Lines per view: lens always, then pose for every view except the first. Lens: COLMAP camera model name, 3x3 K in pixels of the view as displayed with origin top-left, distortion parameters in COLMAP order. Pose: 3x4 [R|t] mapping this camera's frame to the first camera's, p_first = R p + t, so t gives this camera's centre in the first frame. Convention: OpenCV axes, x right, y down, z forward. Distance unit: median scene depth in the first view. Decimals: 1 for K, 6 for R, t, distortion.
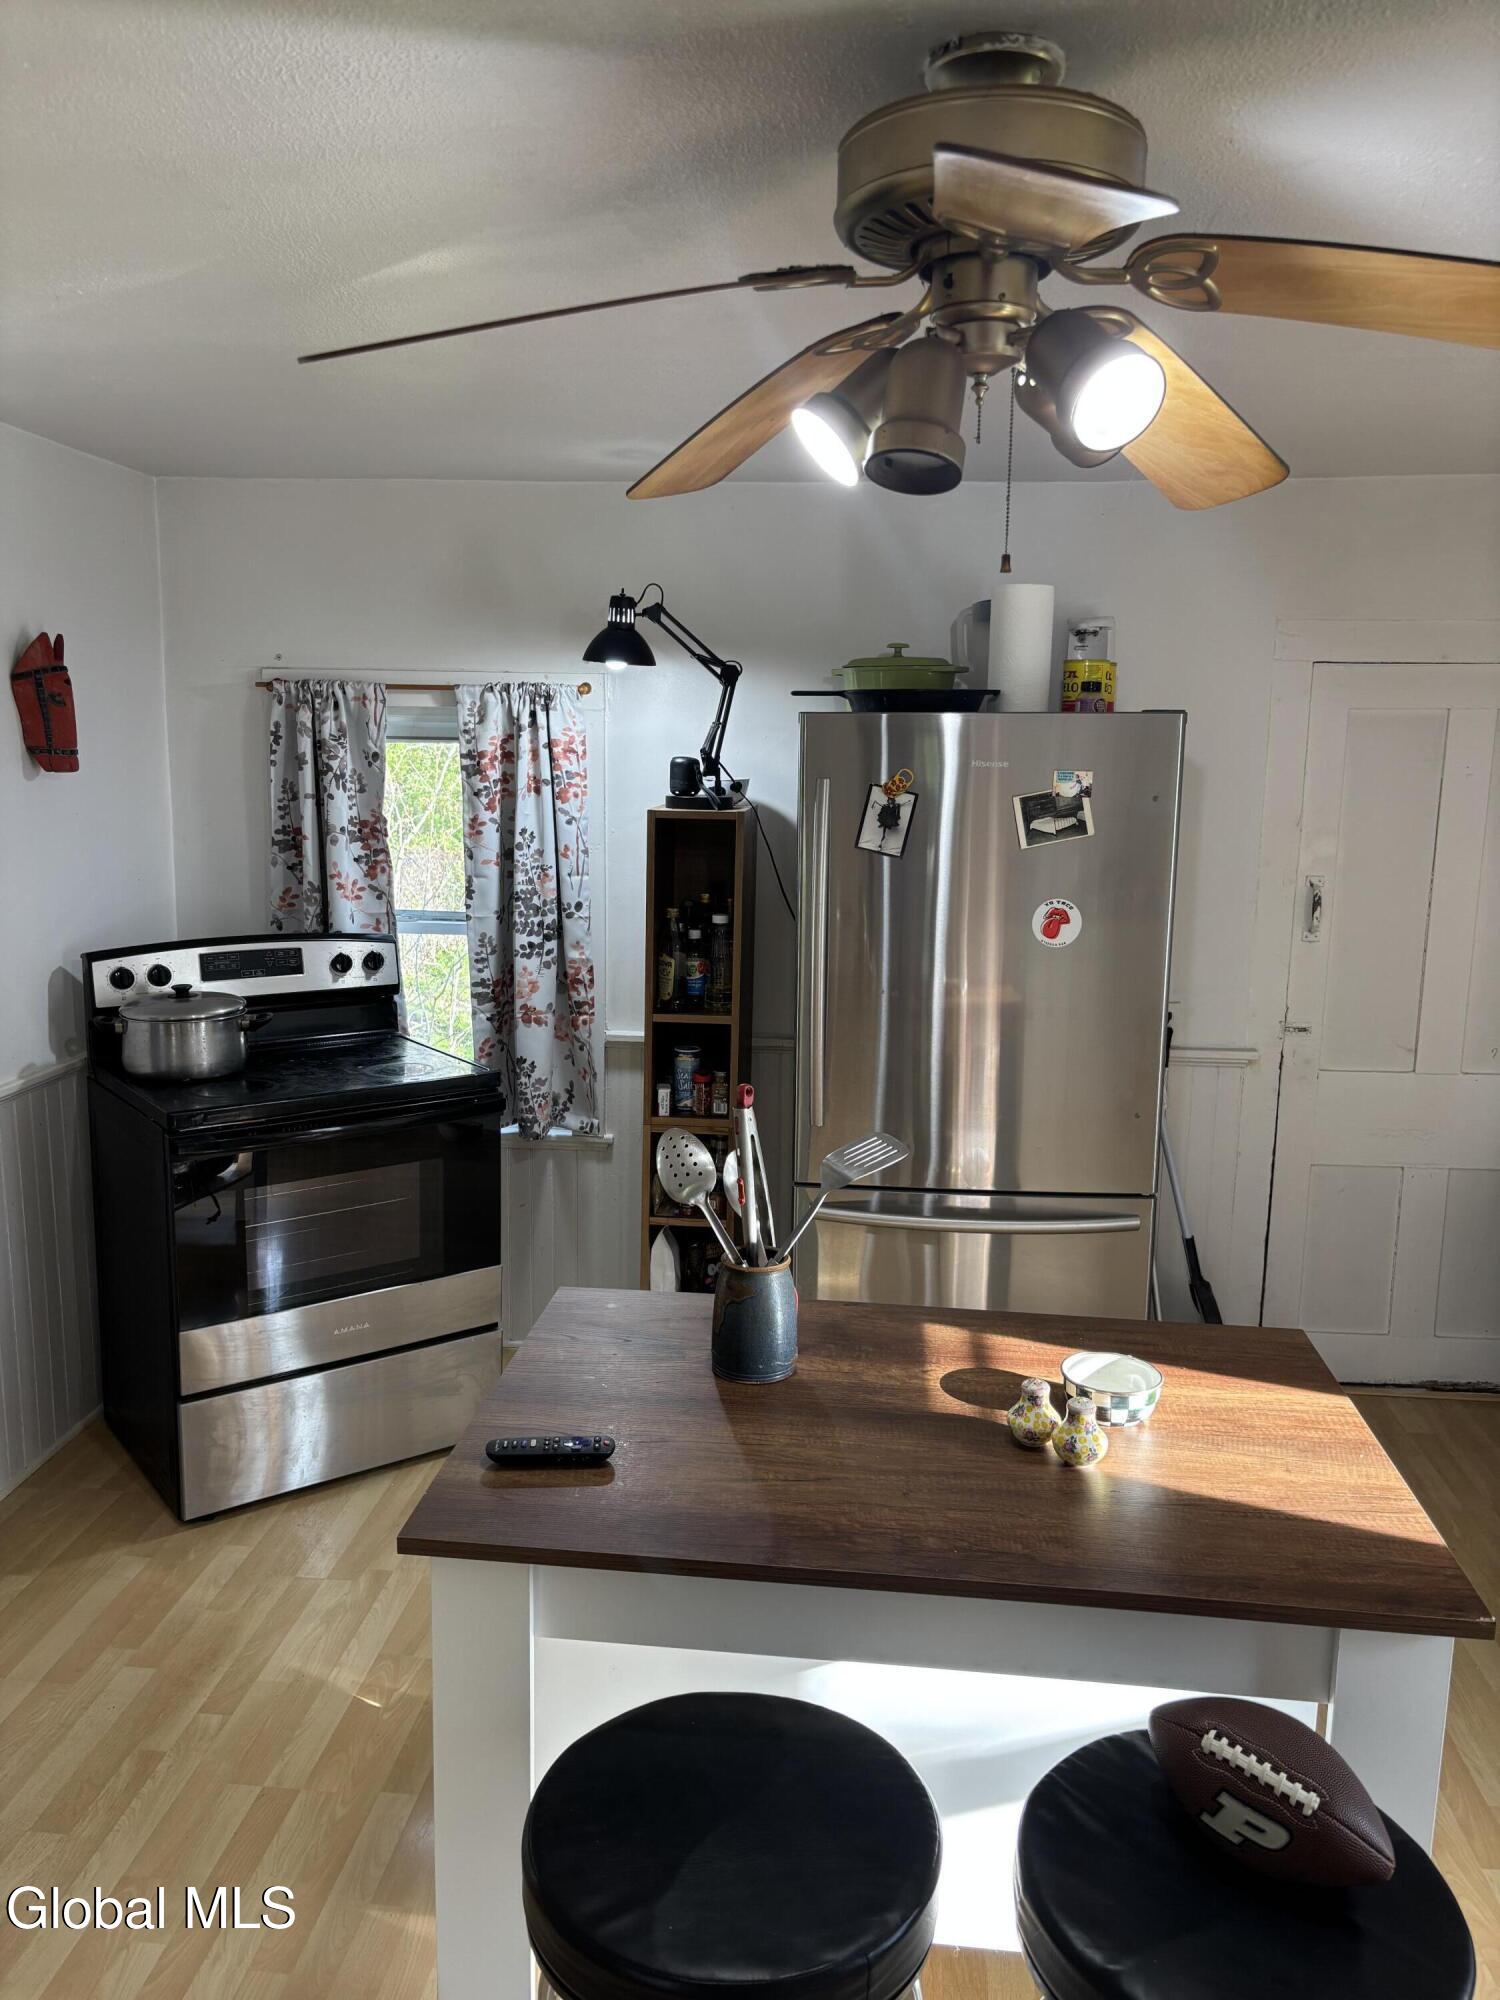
lens RADIAL K [[1518.0, 0, 746.5], [0, 1518.0, 993.2], [0, 0, 1]] dist [0.010881, -0.012697]
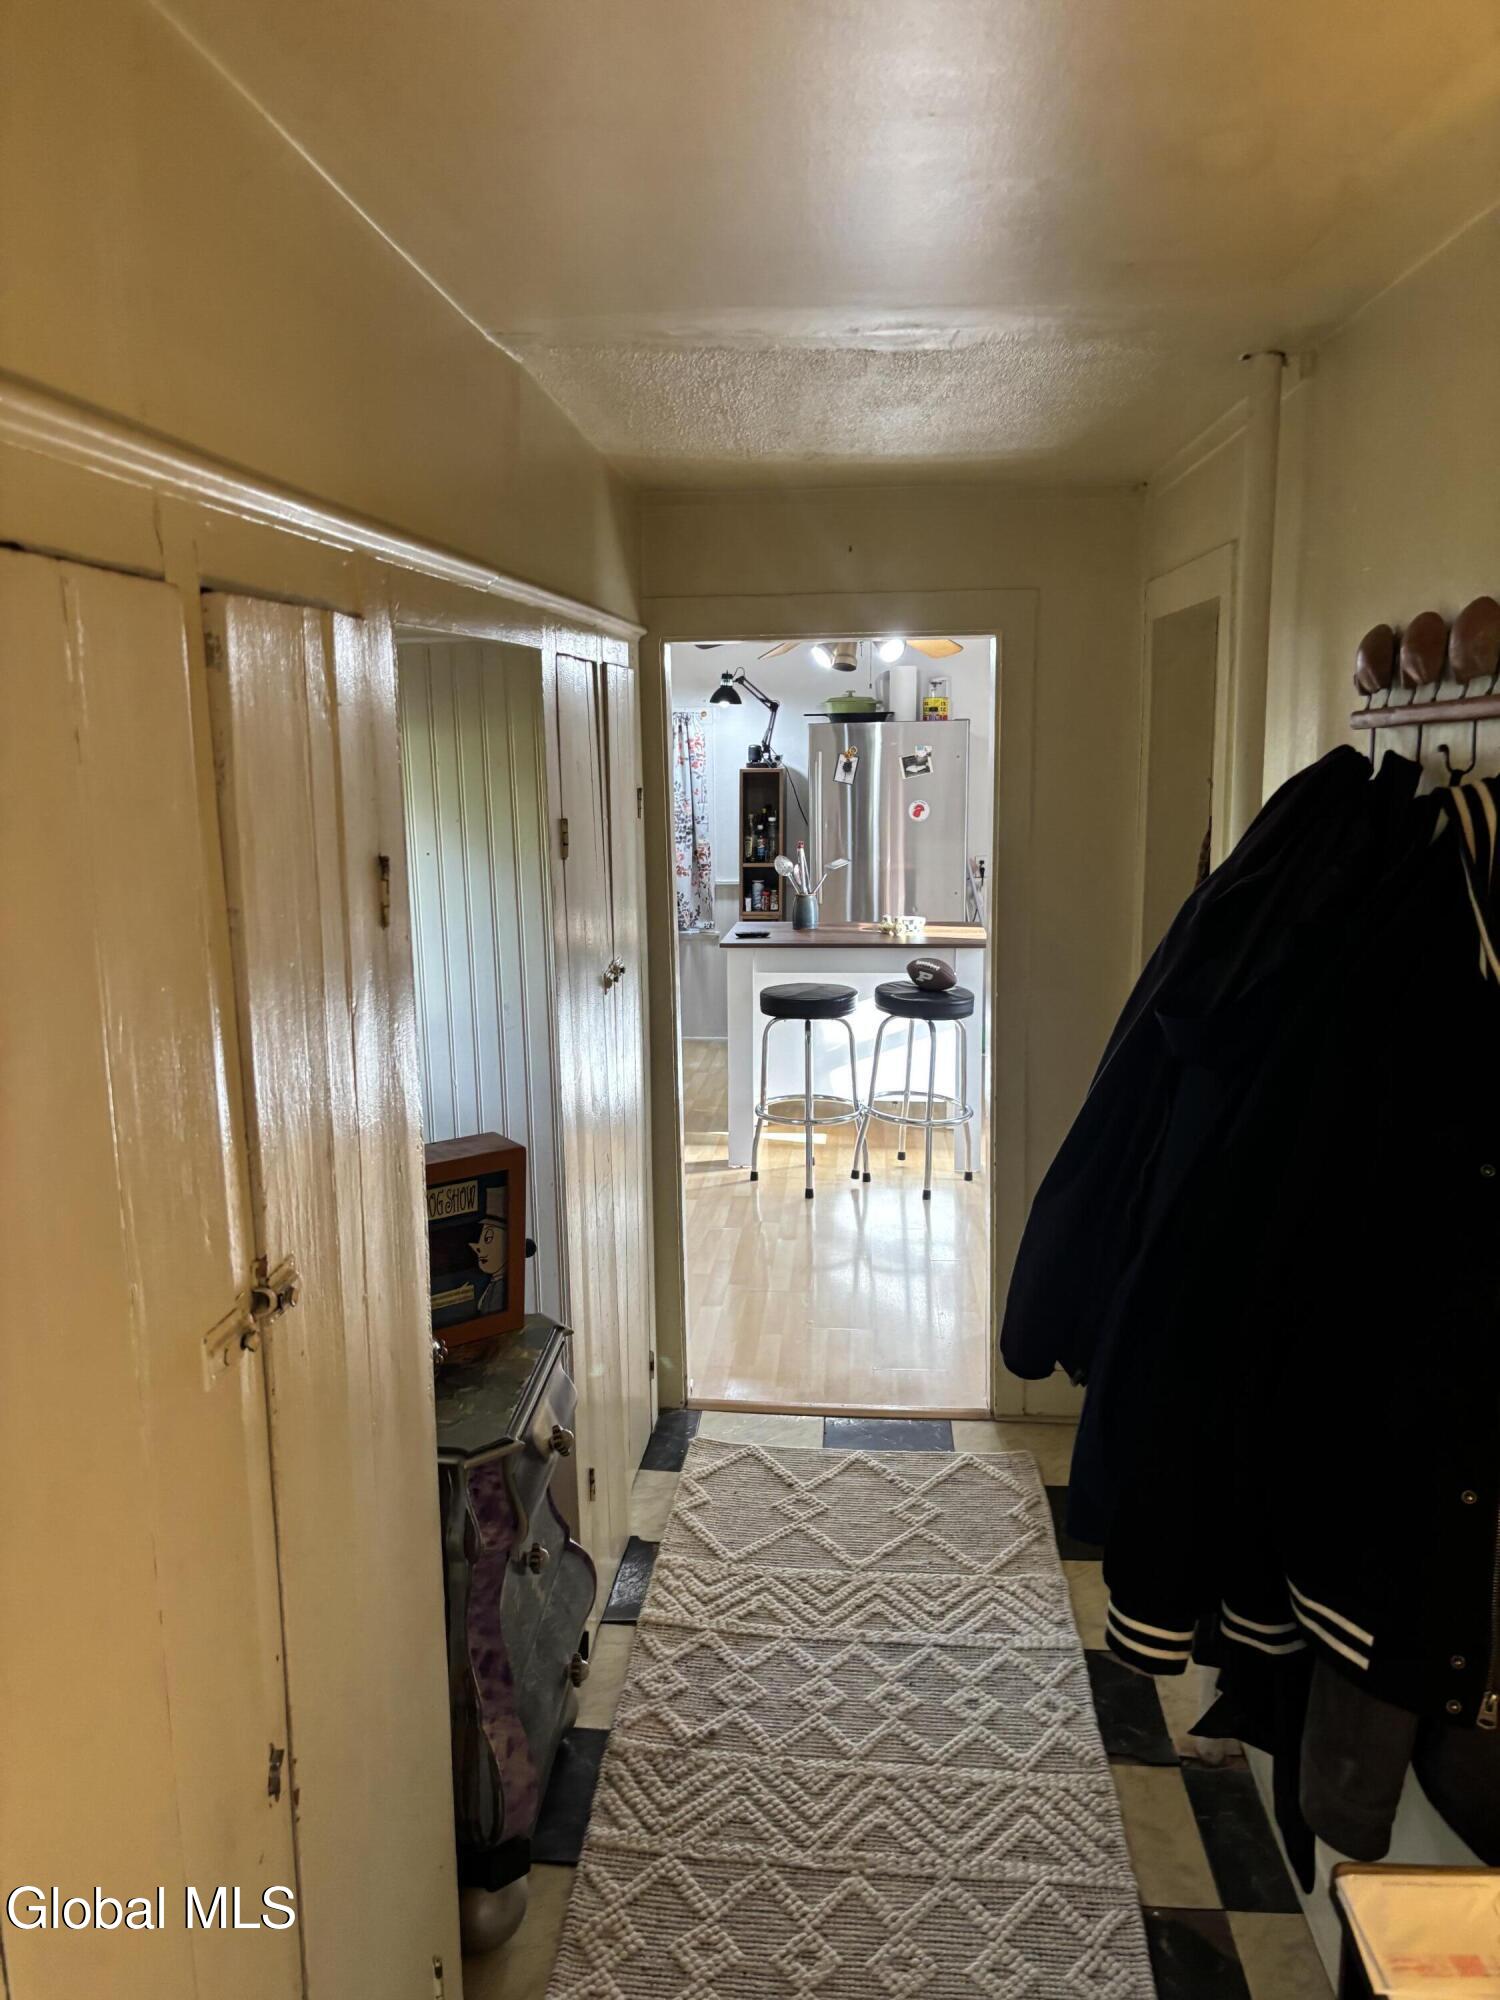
lens RADIAL K [[1518.0, 0, 751.6], [0, 1518.0, 1004.0], [0, 0, 1]] dist [0.010881, -0.012697]
pose [[0.999543, -0.027793, 0.011883, -0.082790], [0.027676, 0.999568, 0.009899, 0.198599], [-0.012153, -0.009566, 0.999880, -1.208177]]
